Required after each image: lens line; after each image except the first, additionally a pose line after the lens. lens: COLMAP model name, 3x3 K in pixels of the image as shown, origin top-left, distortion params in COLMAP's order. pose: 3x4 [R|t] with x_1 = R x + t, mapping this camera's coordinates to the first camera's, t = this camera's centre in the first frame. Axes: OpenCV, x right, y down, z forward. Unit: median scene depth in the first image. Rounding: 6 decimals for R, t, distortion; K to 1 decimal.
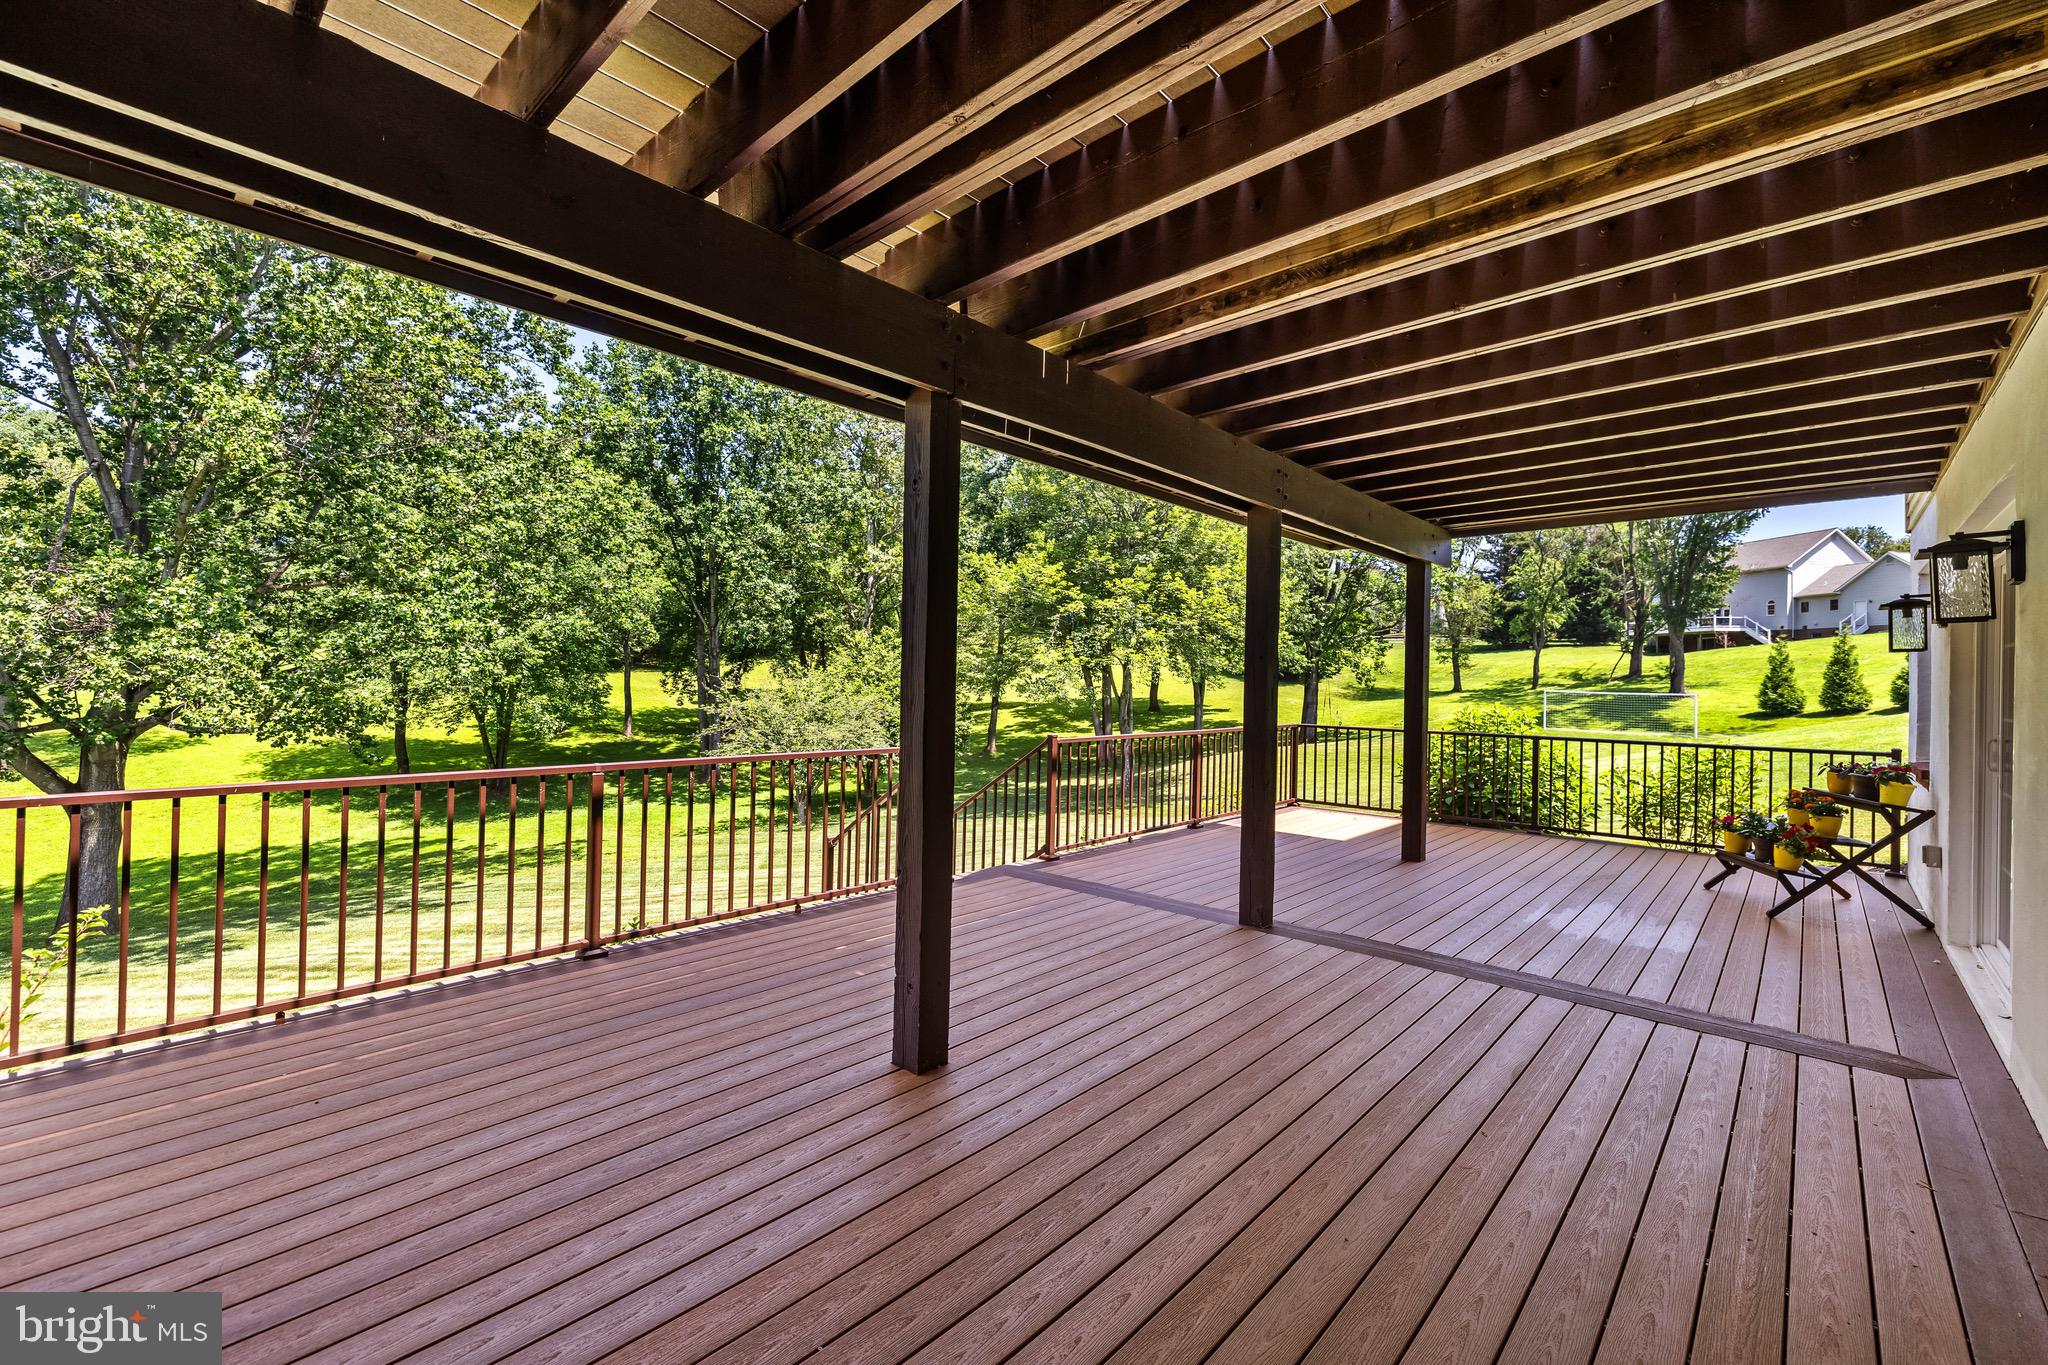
lens RADIAL K [[850.9, 0, 1021.6], [0, 850.9, 673.3], [0, 0, 1]] dist [0.001010, 0.001766]
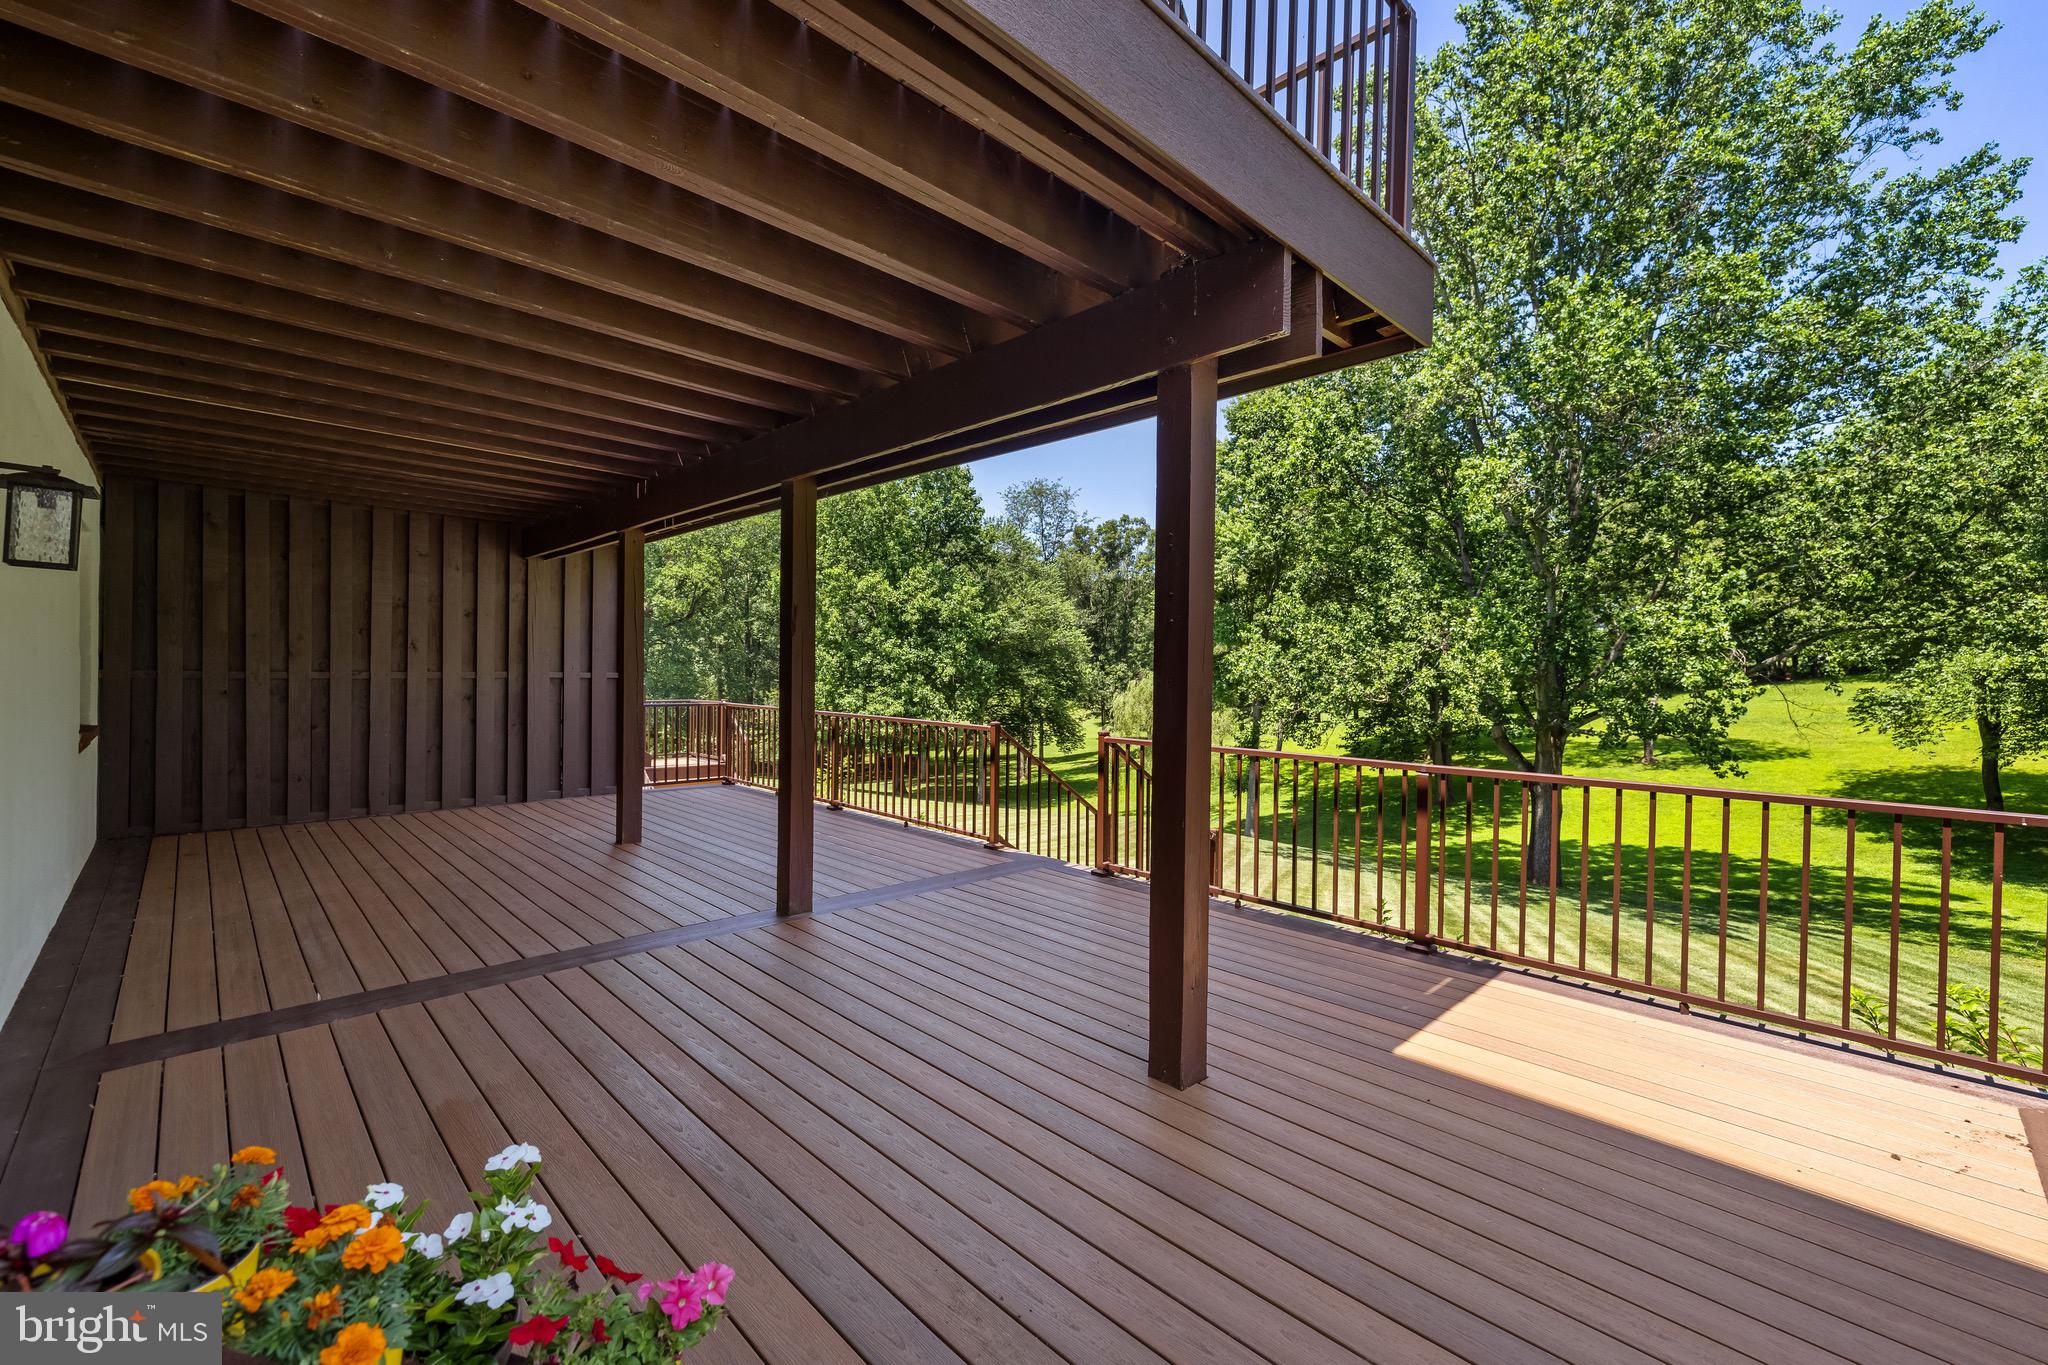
lens RADIAL K [[850.9, 0, 1031.0], [0, 850.9, 678.4], [0, 0, 1]] dist [0.001010, 0.001766]
pose [[-0.051214, -0.002965, -0.998683, 0.138236], [-0.009861, 0.999948, -0.002463, 0.001860], [0.998639, 0.009722, -0.051241, 0.142106]]
